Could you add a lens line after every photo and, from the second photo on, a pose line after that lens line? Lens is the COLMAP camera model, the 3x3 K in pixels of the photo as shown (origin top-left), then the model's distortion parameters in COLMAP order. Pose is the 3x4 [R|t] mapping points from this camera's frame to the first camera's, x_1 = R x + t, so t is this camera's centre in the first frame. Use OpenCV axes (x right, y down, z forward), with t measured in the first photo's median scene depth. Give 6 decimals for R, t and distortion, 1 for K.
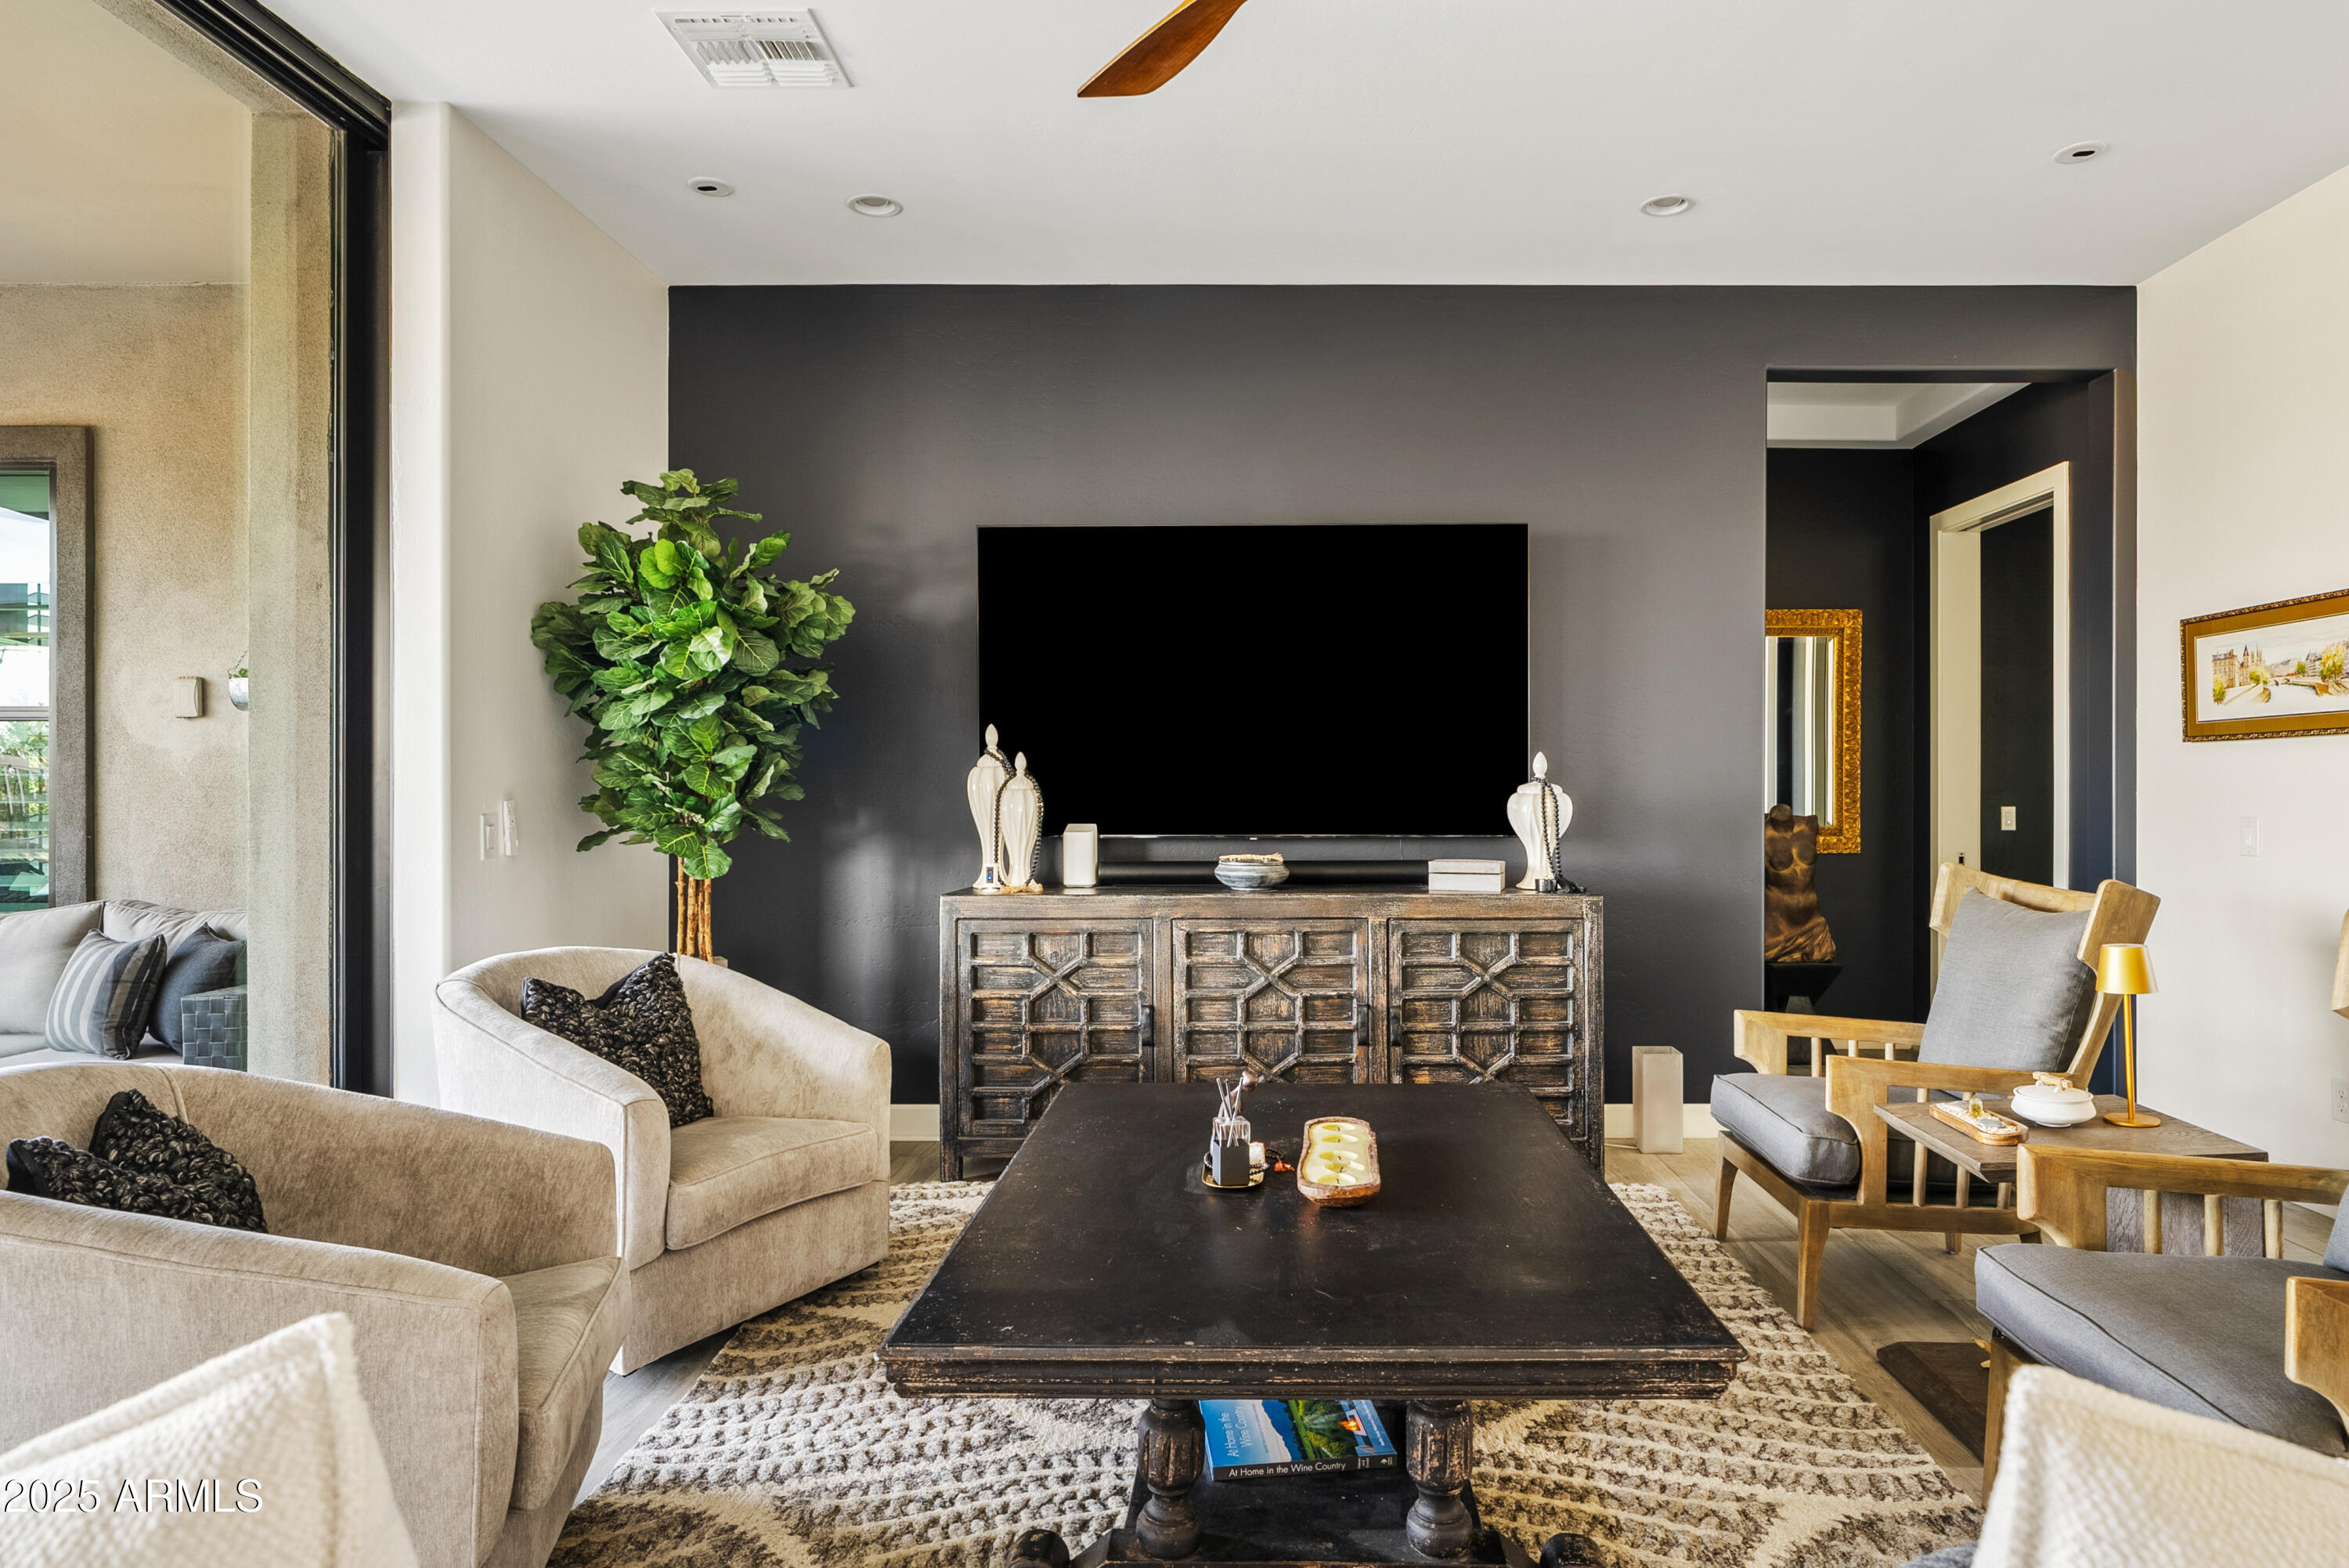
lens RADIAL K [[1349.7, 0, 1250.0], [0, 1349.7, 781.5], [0, 0, 1]] dist [-0.003698, 0.000146]
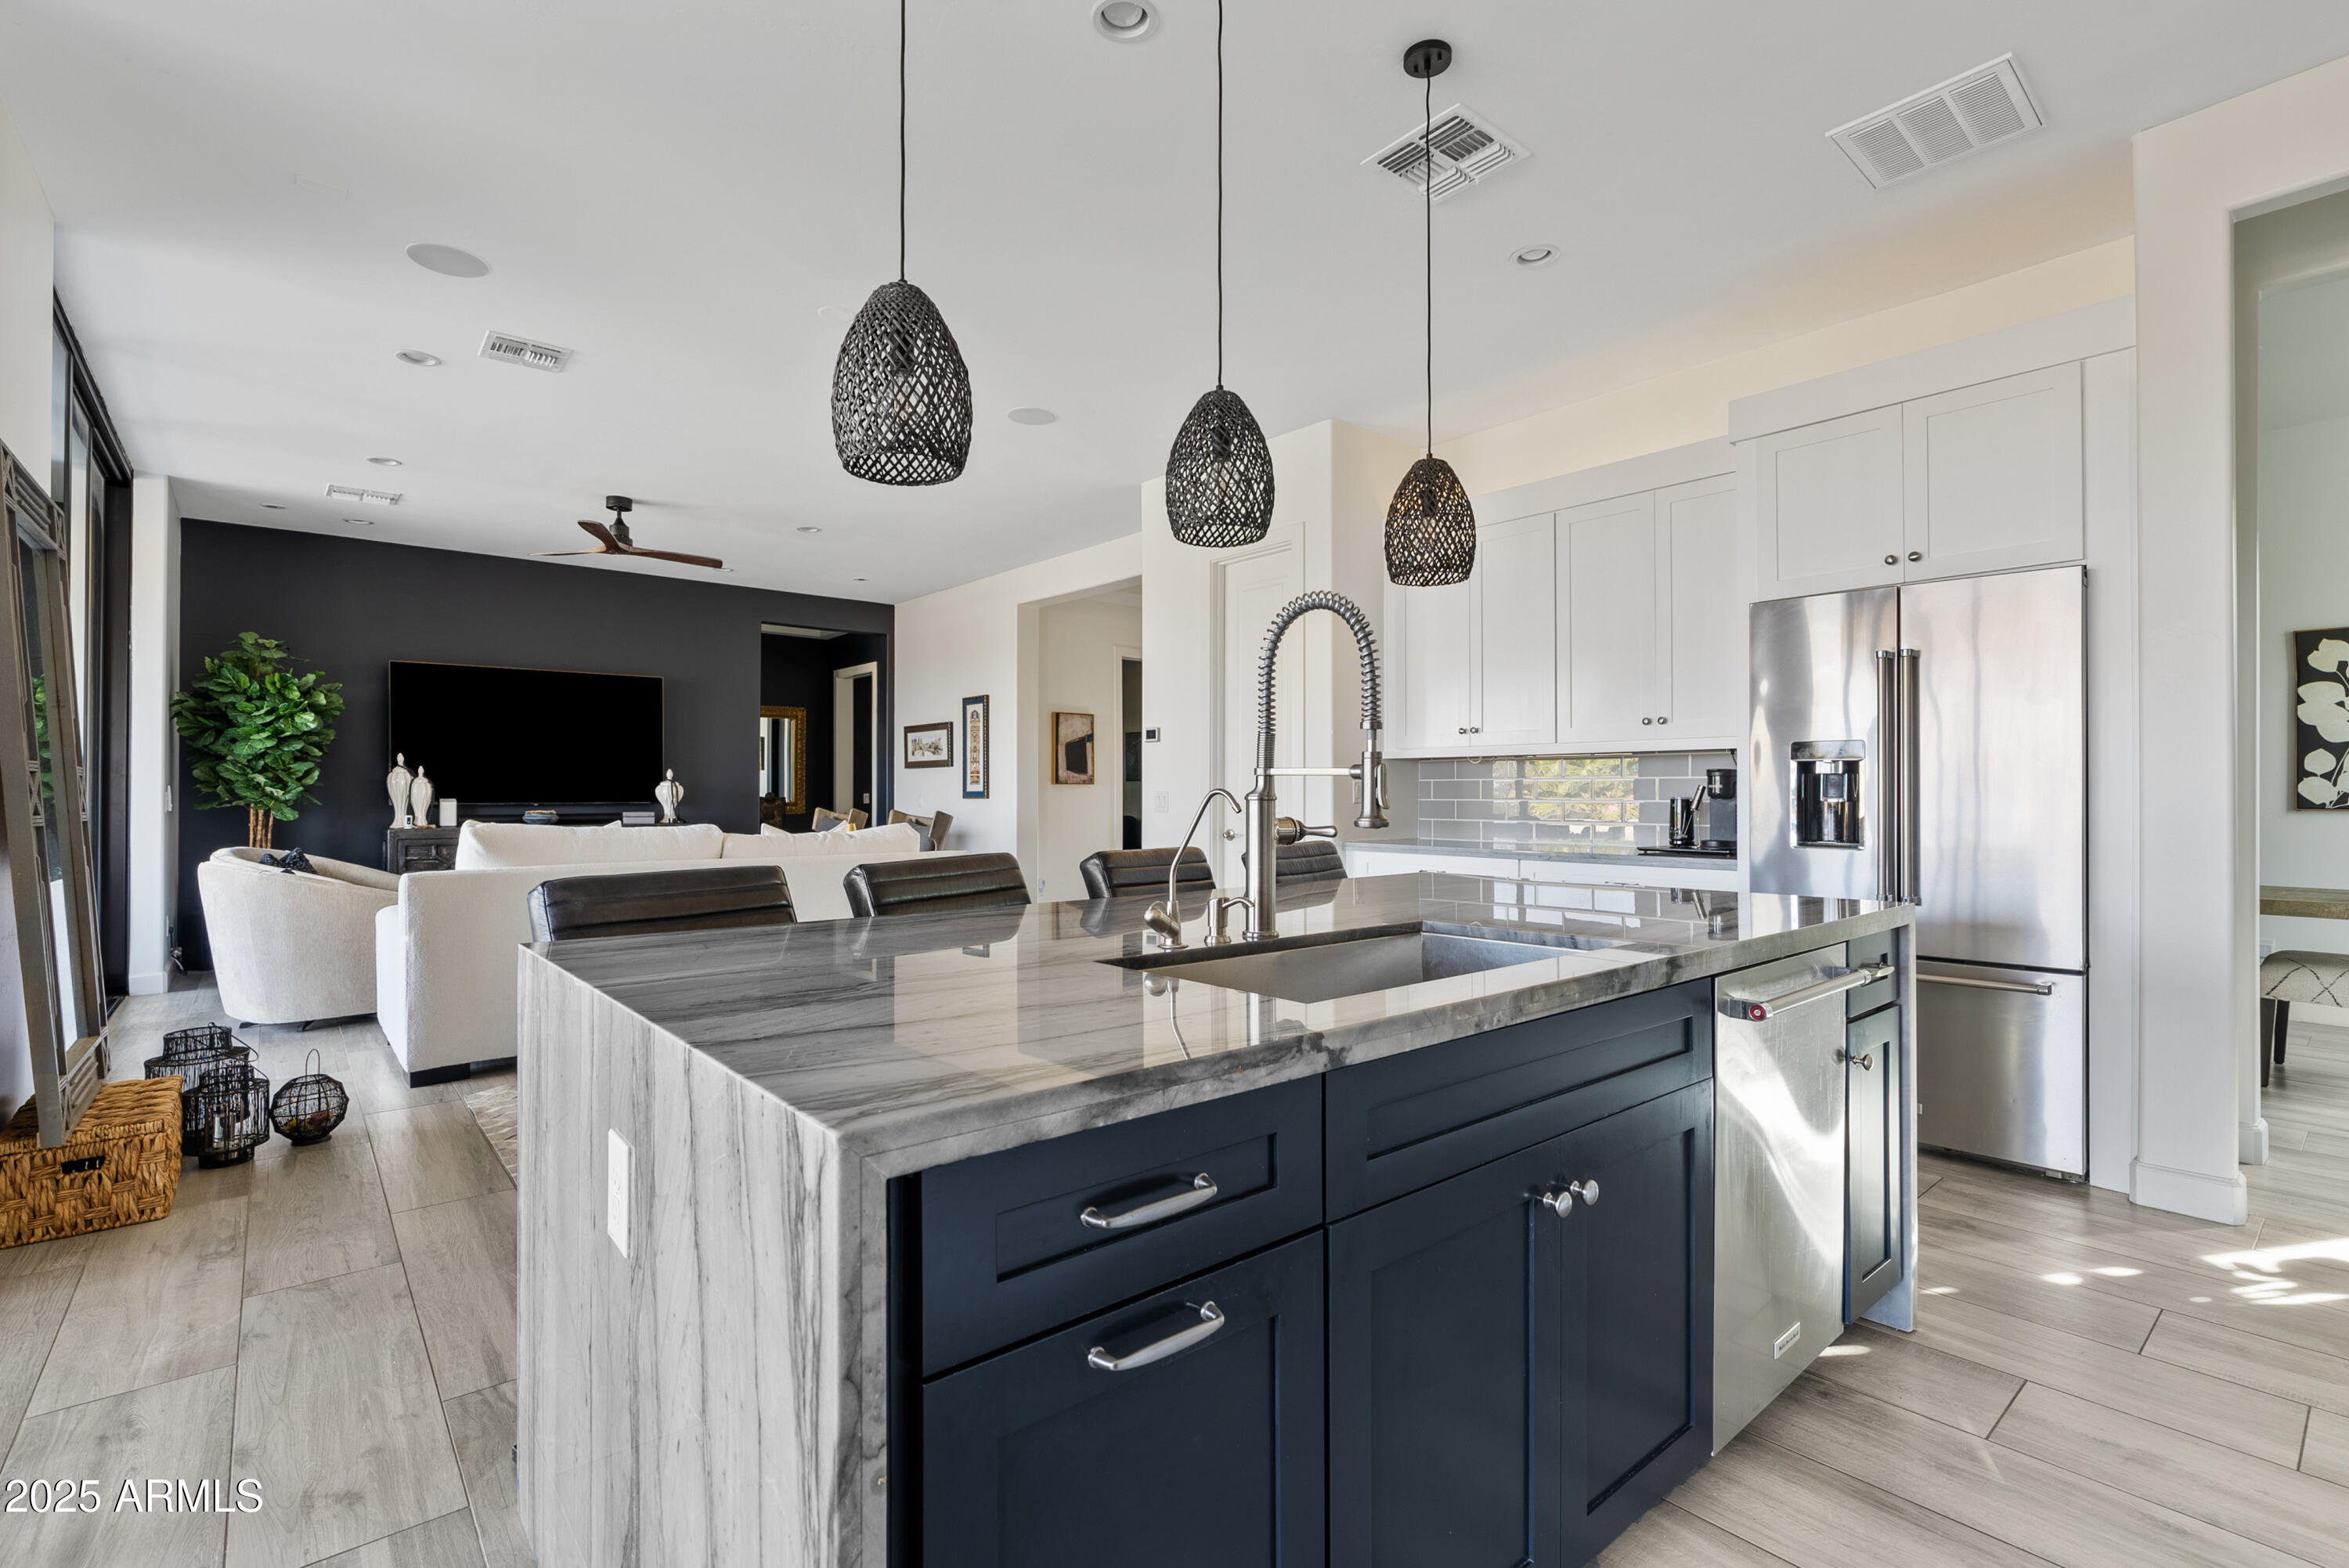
lens RADIAL K [[1070.5, 0, 1180.1], [0, 1070.5, 779.3], [0, 0, 1]] dist [-0.004533, 0.002374]
pose [[0.750673, 0.007400, 0.660632, -0.404920], [-0.001596, 0.999955, -0.009387, 0.015369], [-0.660672, 0.005992, 0.750651, -1.180202]]
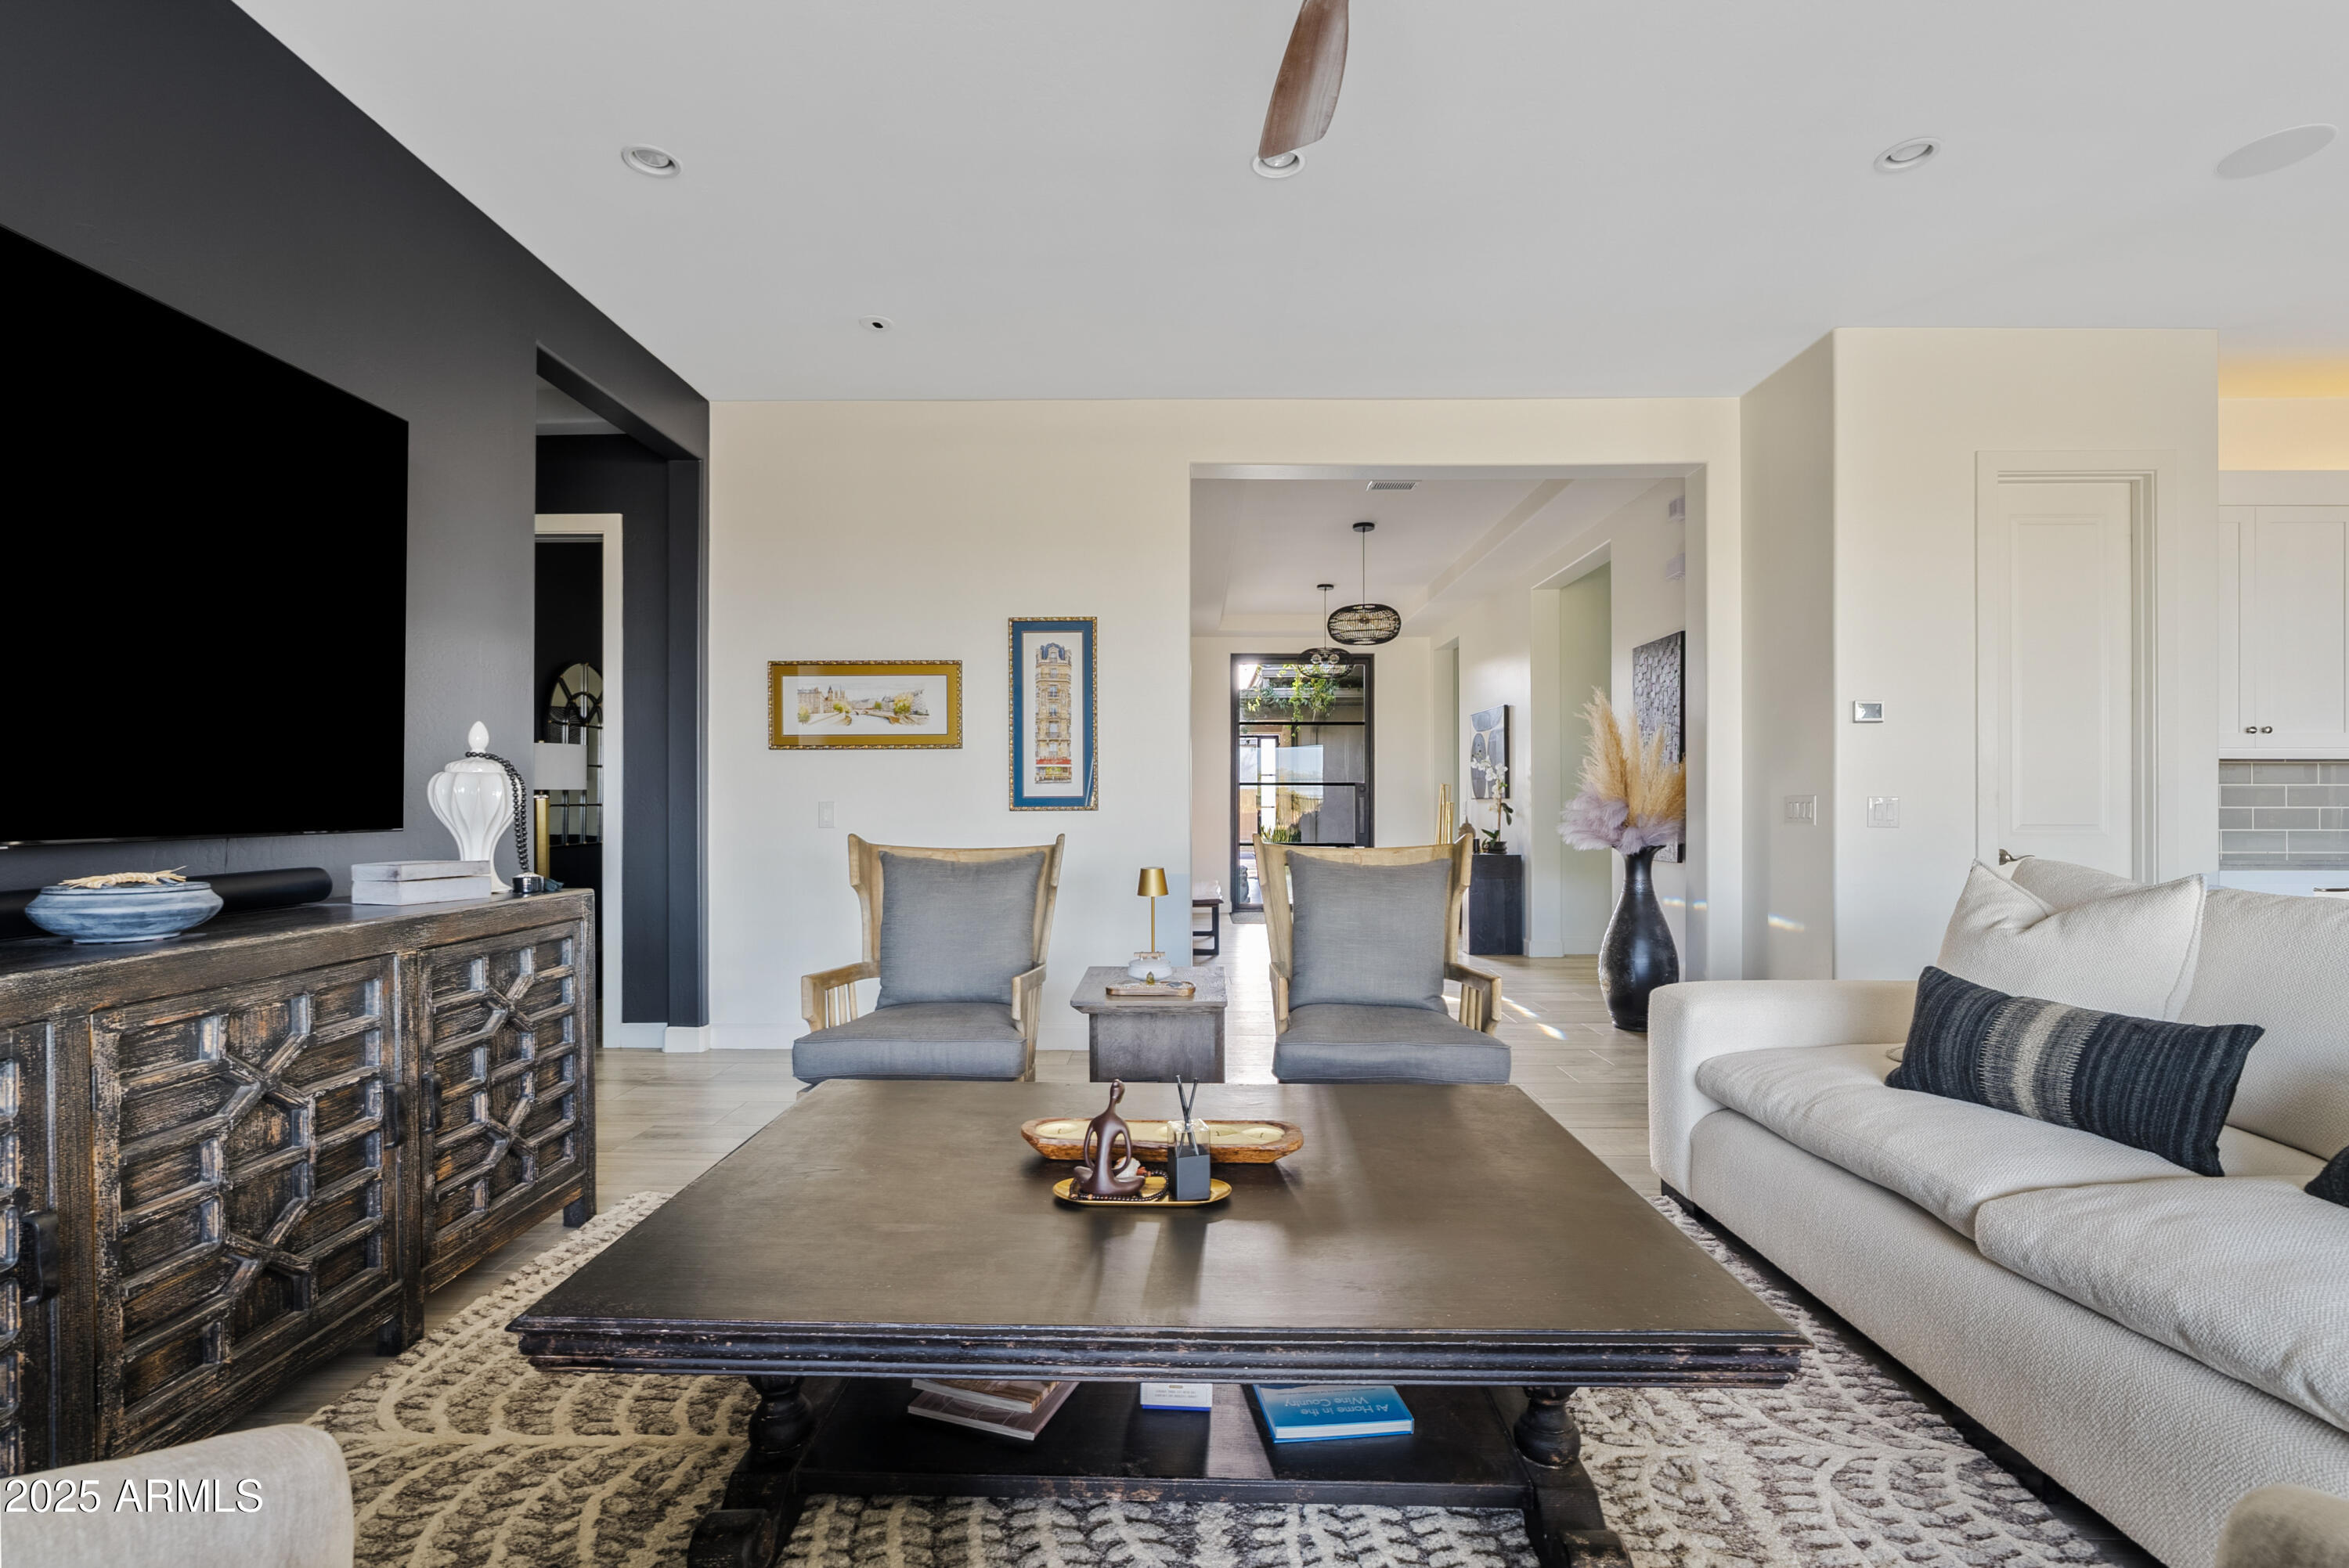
lens RADIAL K [[1070.5, 0, 1191.6], [0, 1070.5, 786.4], [0, 0, 1]] dist [-0.004533, 0.002374]
pose [[-0.001423, 0.015884, 0.999873, -0.428422], [-0.003084, 0.999869, -0.015888, 0.026315], [-0.999994, -0.003107, -0.001374, 0.594854]]
